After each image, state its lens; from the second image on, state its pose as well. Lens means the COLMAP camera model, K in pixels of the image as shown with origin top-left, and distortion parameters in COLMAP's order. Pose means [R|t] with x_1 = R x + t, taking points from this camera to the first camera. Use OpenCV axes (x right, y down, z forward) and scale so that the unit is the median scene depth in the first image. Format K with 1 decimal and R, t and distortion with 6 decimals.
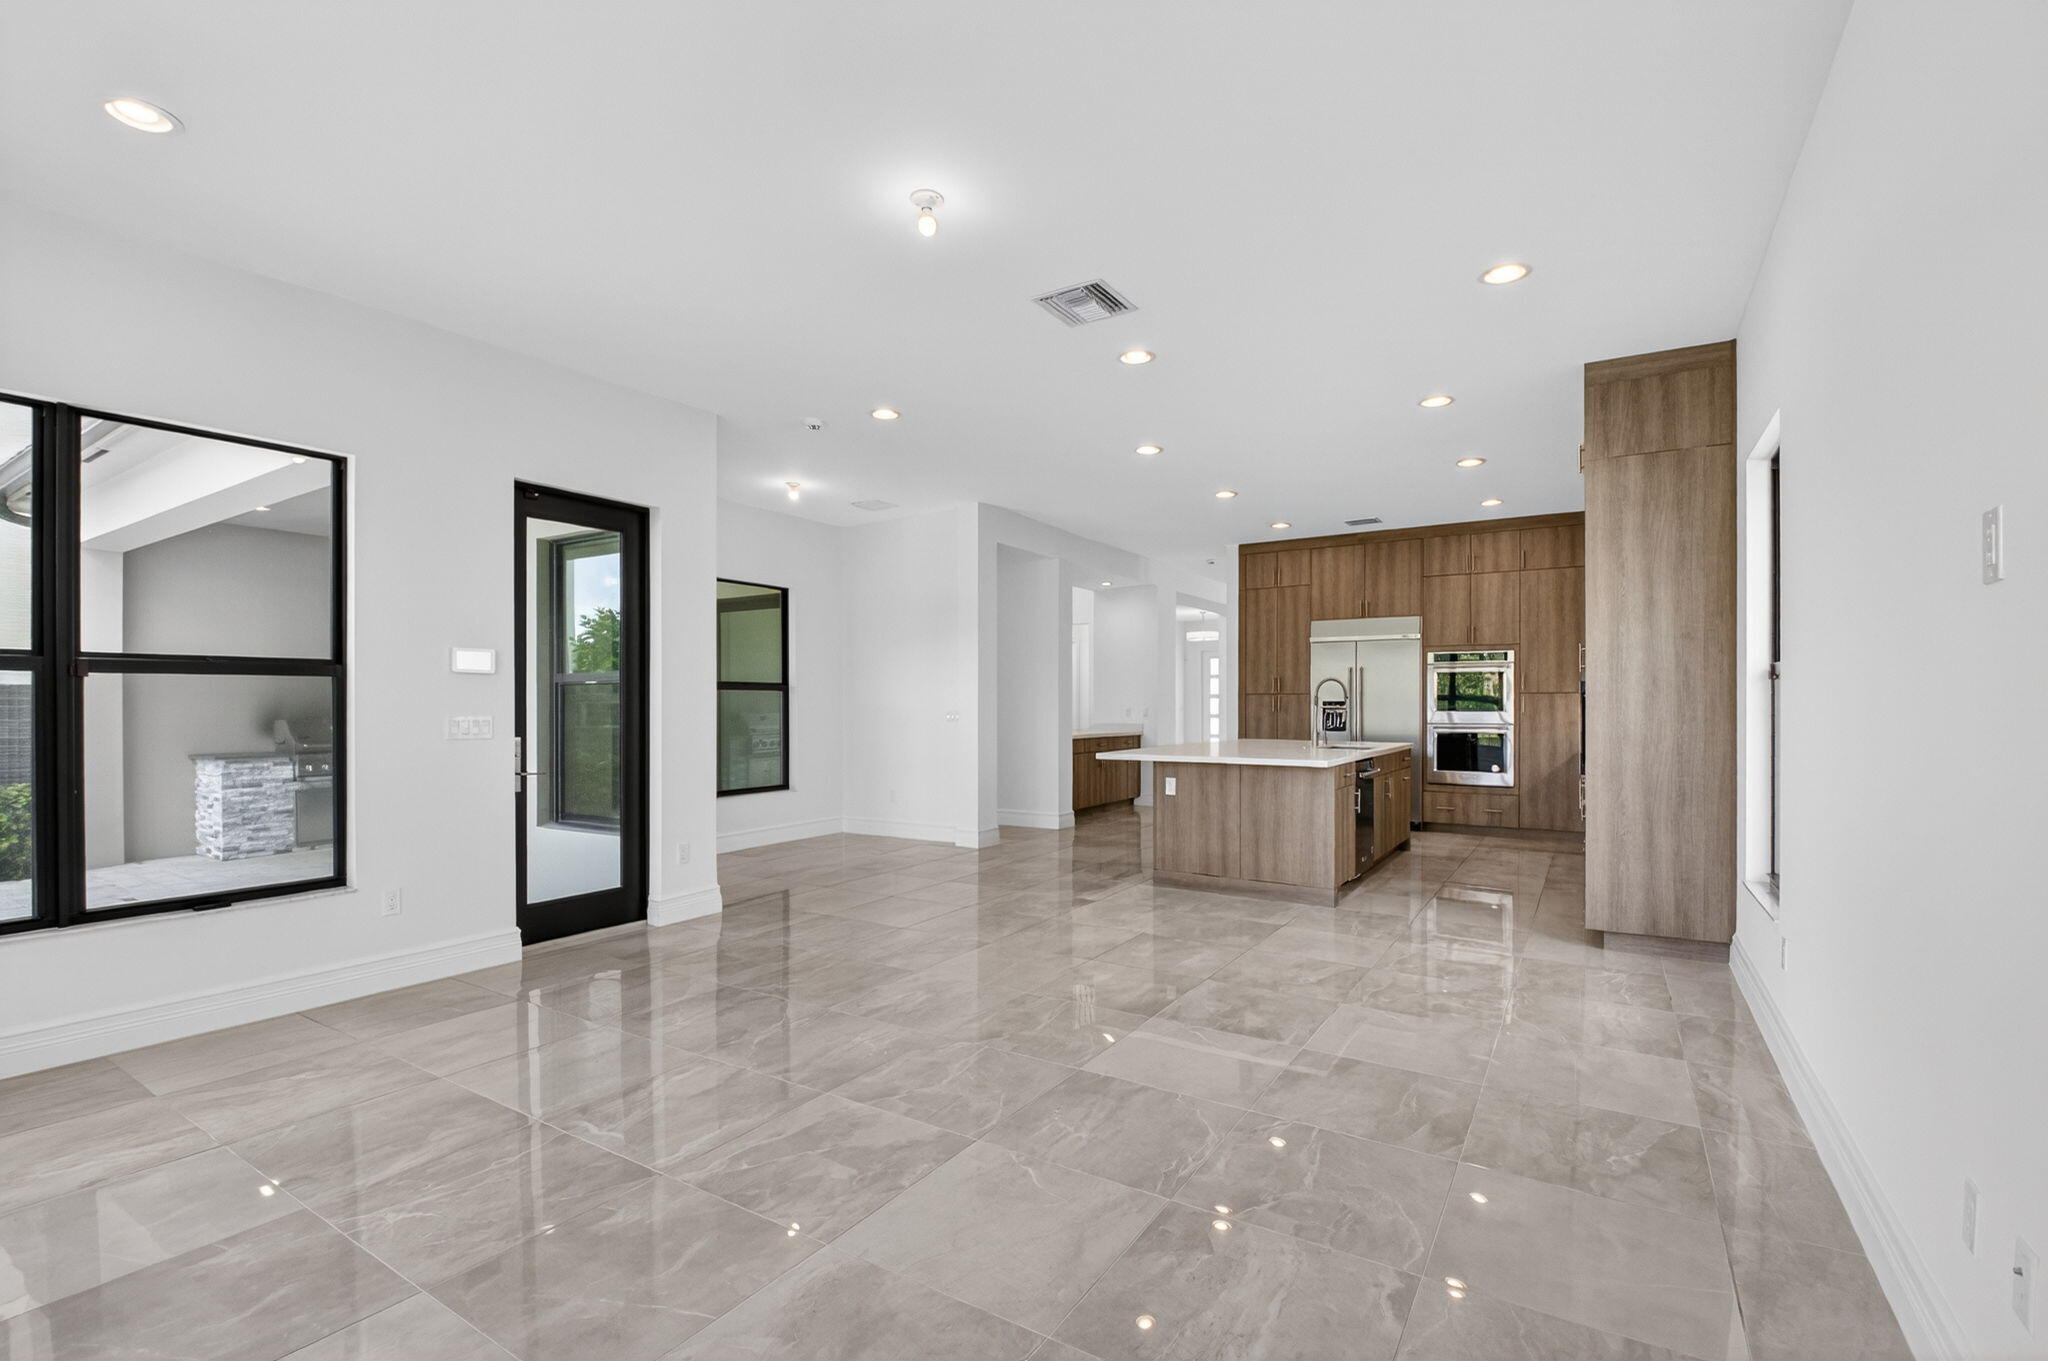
lens RADIAL K [[897.9, 0, 1028.0], [0, 897.9, 707.3], [0, 0, 1]] dist [-0.001667, -0.000369]
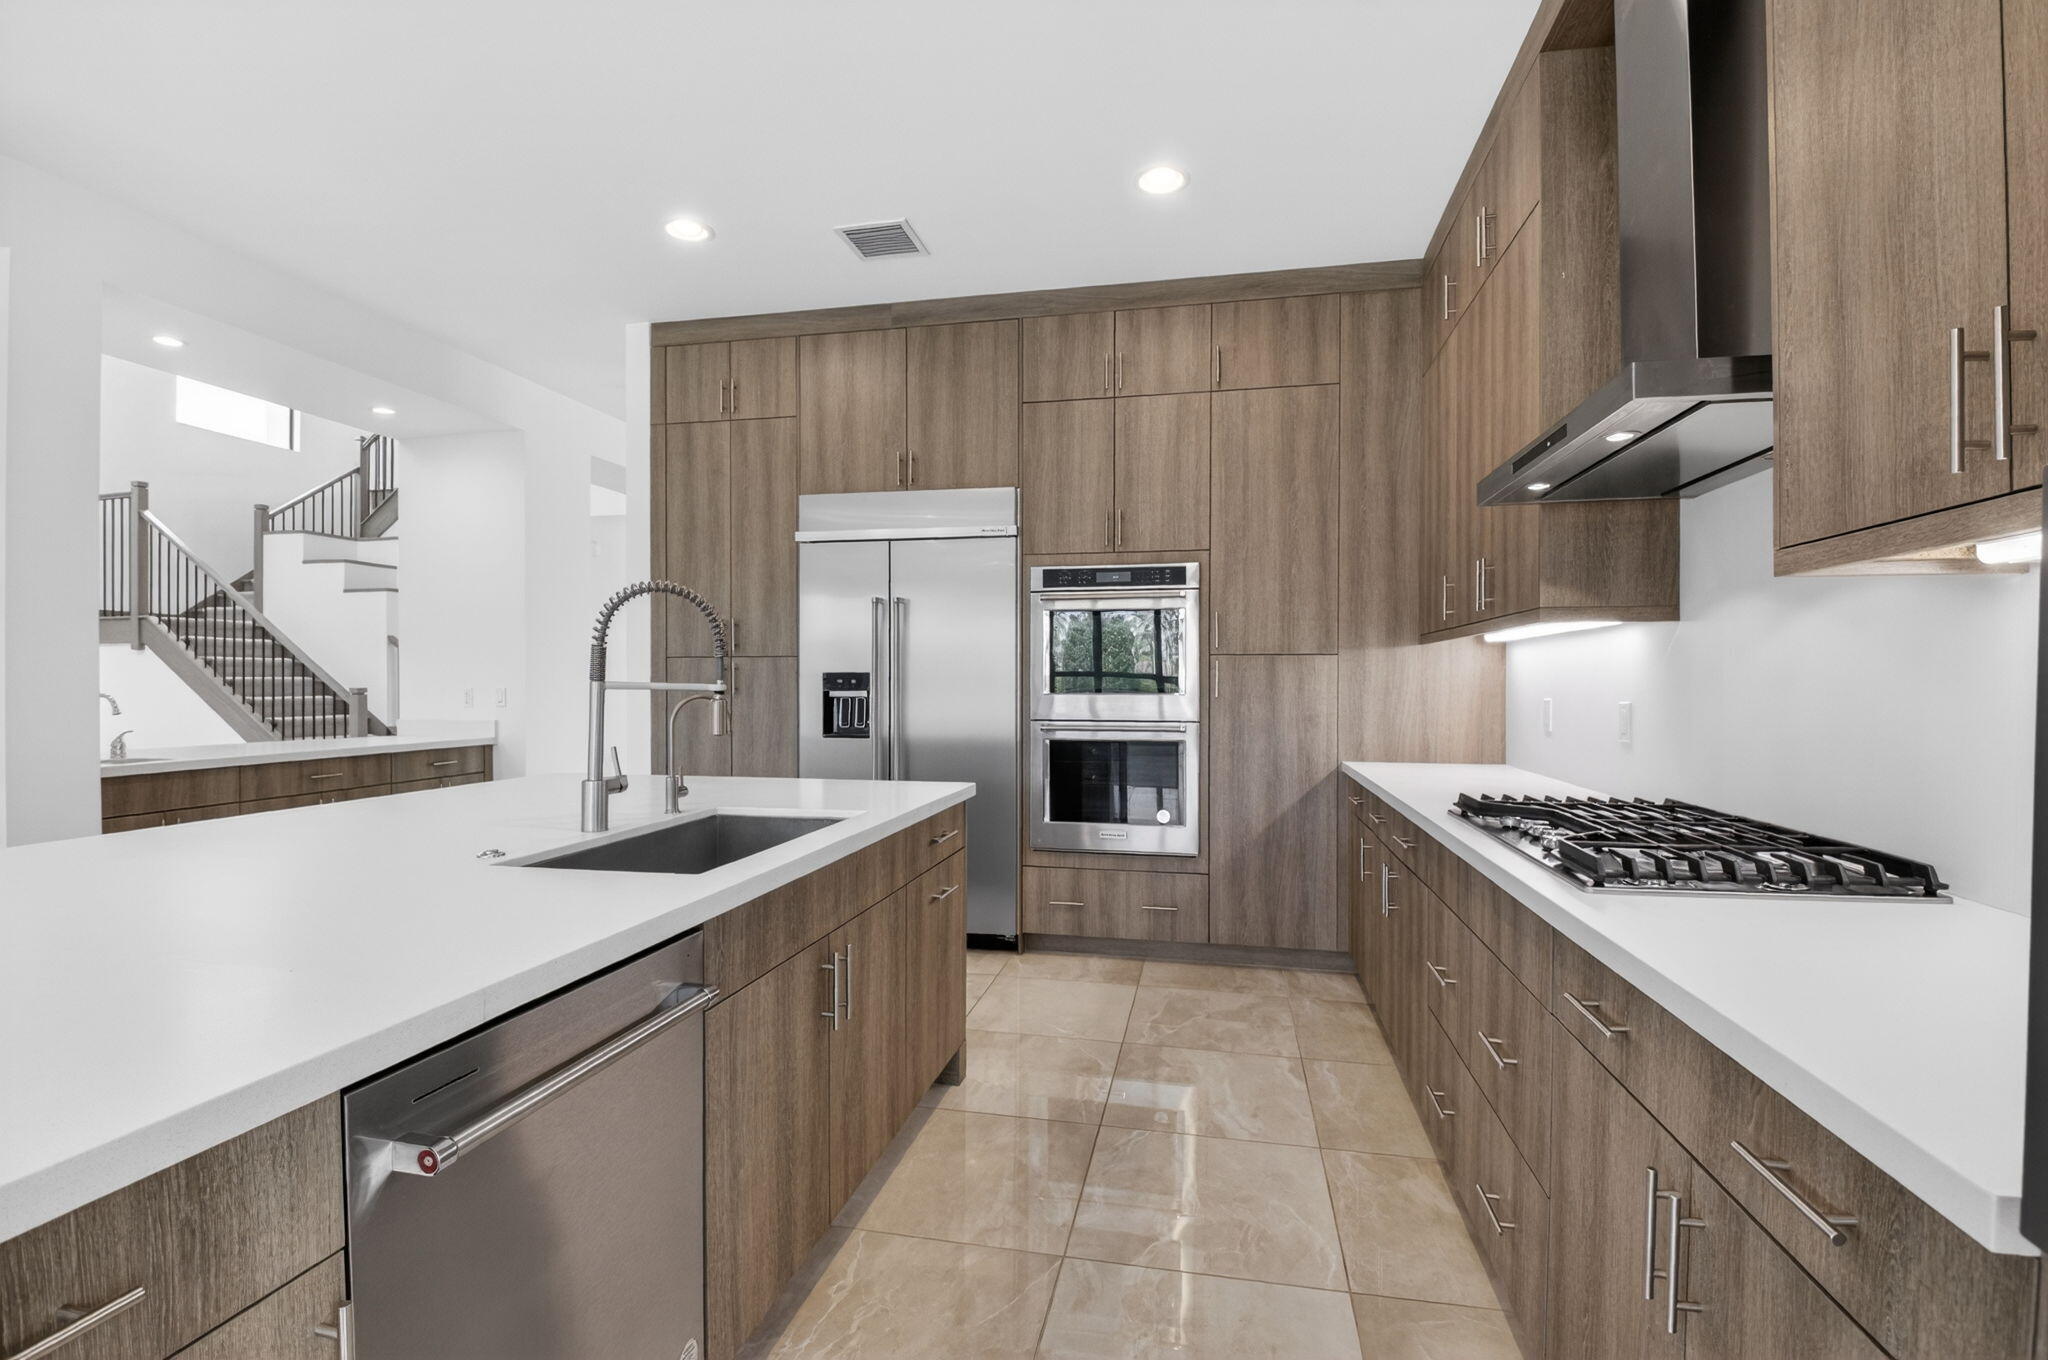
lens RADIAL K [[928.3, 0, 1028.9], [0, 928.3, 693.7], [0, 0, 1]] dist [-0.008186, -0.001075]
pose [[0.937124, -0.002853, 0.348985, 0.281069], [0.000953, 0.999984, 0.005618, 0.001653], [-0.348995, -0.004932, 0.937111, 0.560012]]
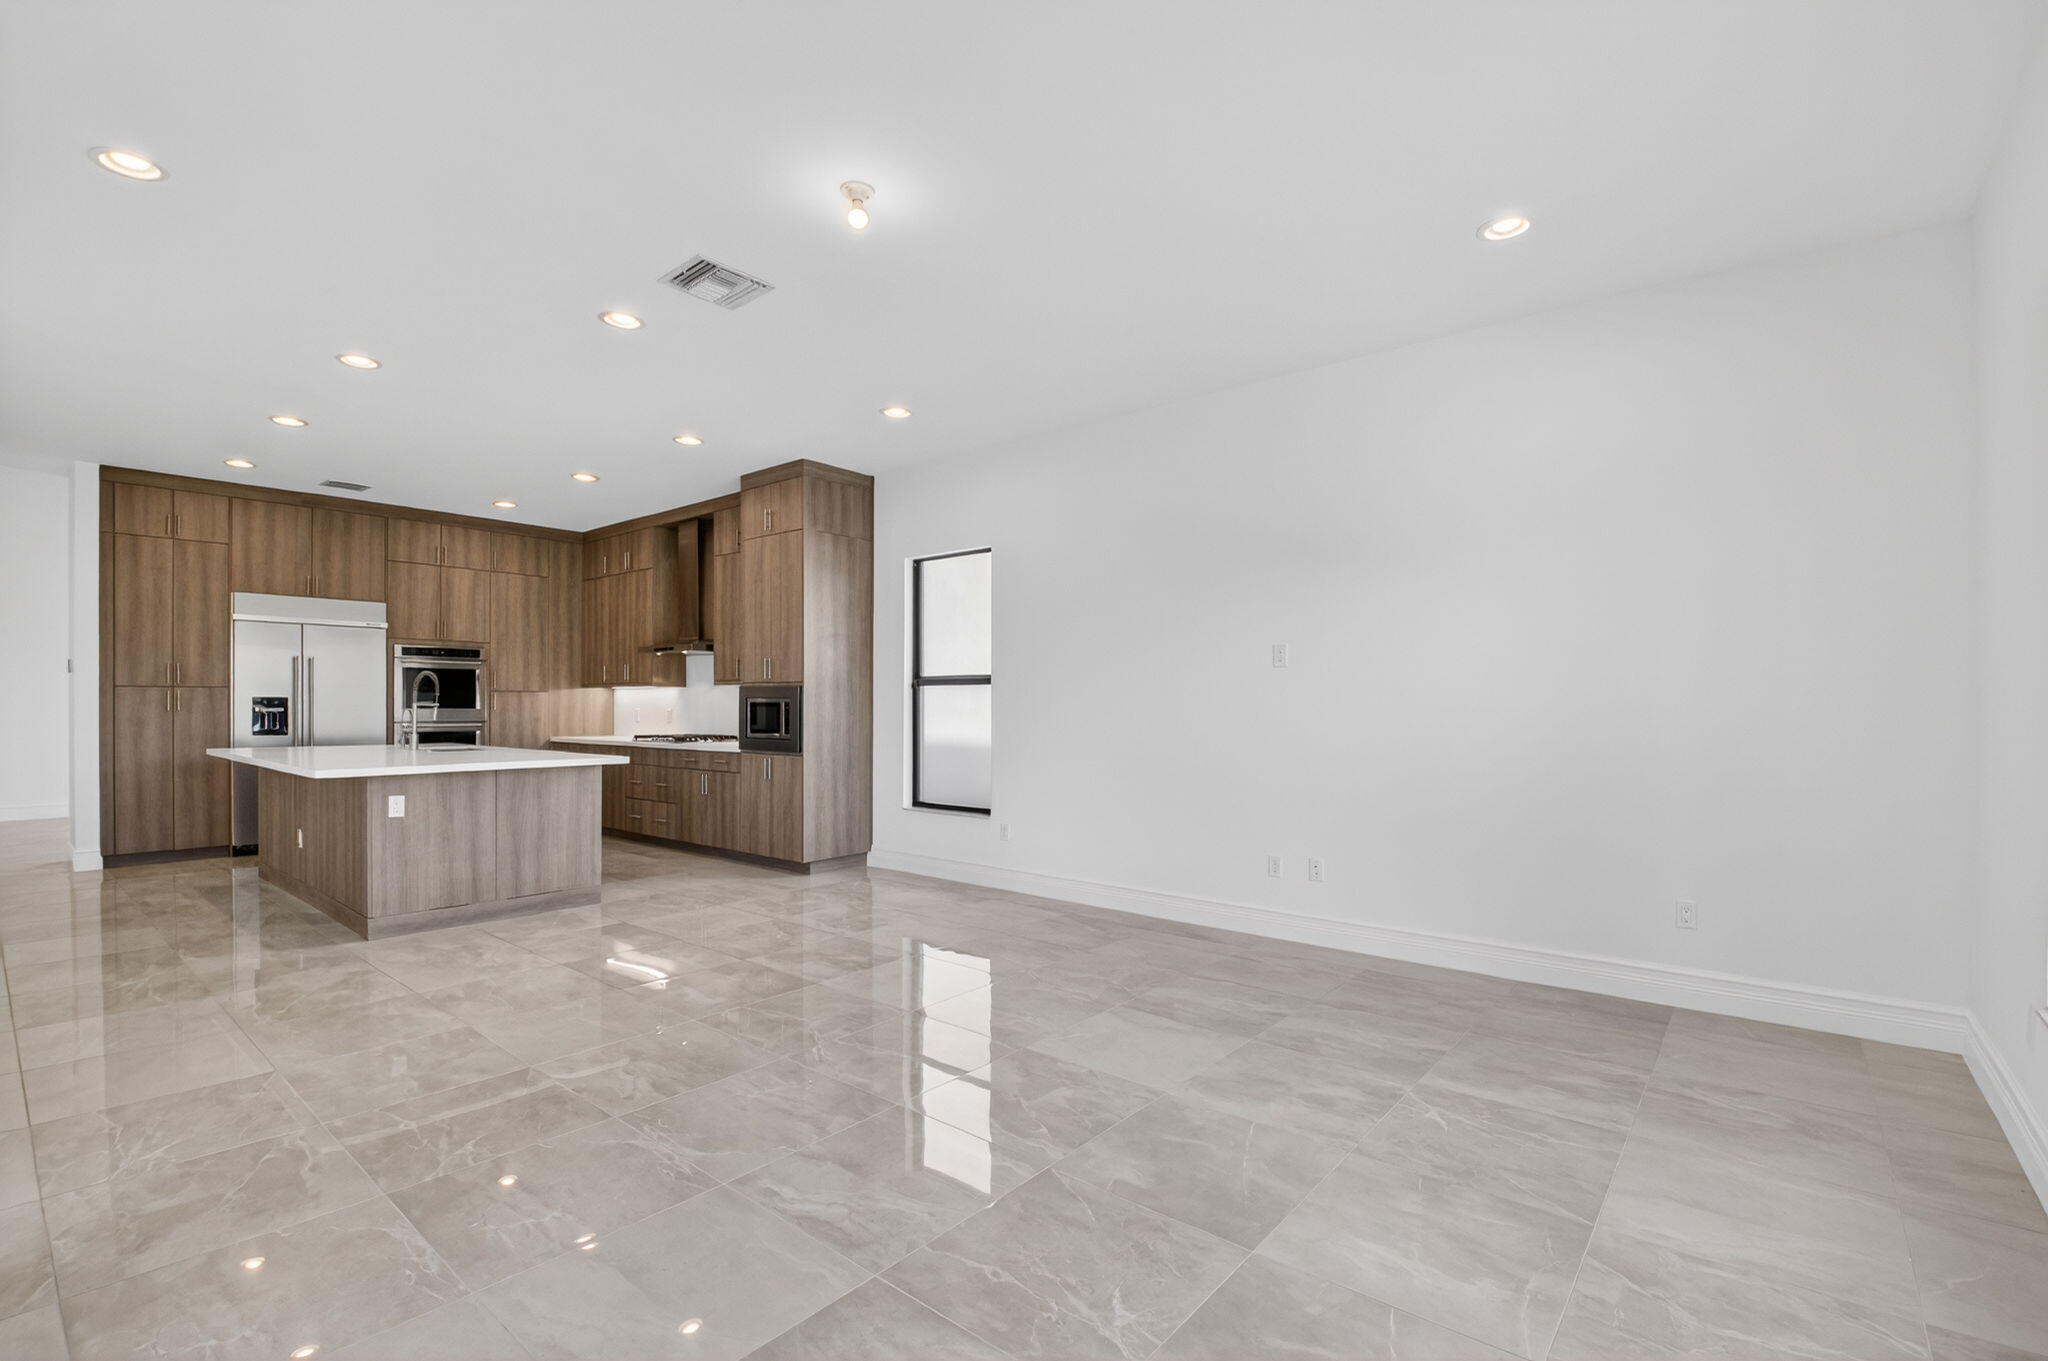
lens RADIAL K [[928.3, 0, 1028.9], [0, 928.3, 694.2], [0, 0, 1]] dist [-0.008186, -0.001075]
pose [[0.137026, 0.009943, 0.990518, -0.396086], [0.000899, 0.999948, -0.010162, -0.000740], [-0.990567, 0.002283, 0.137010, 0.238440]]
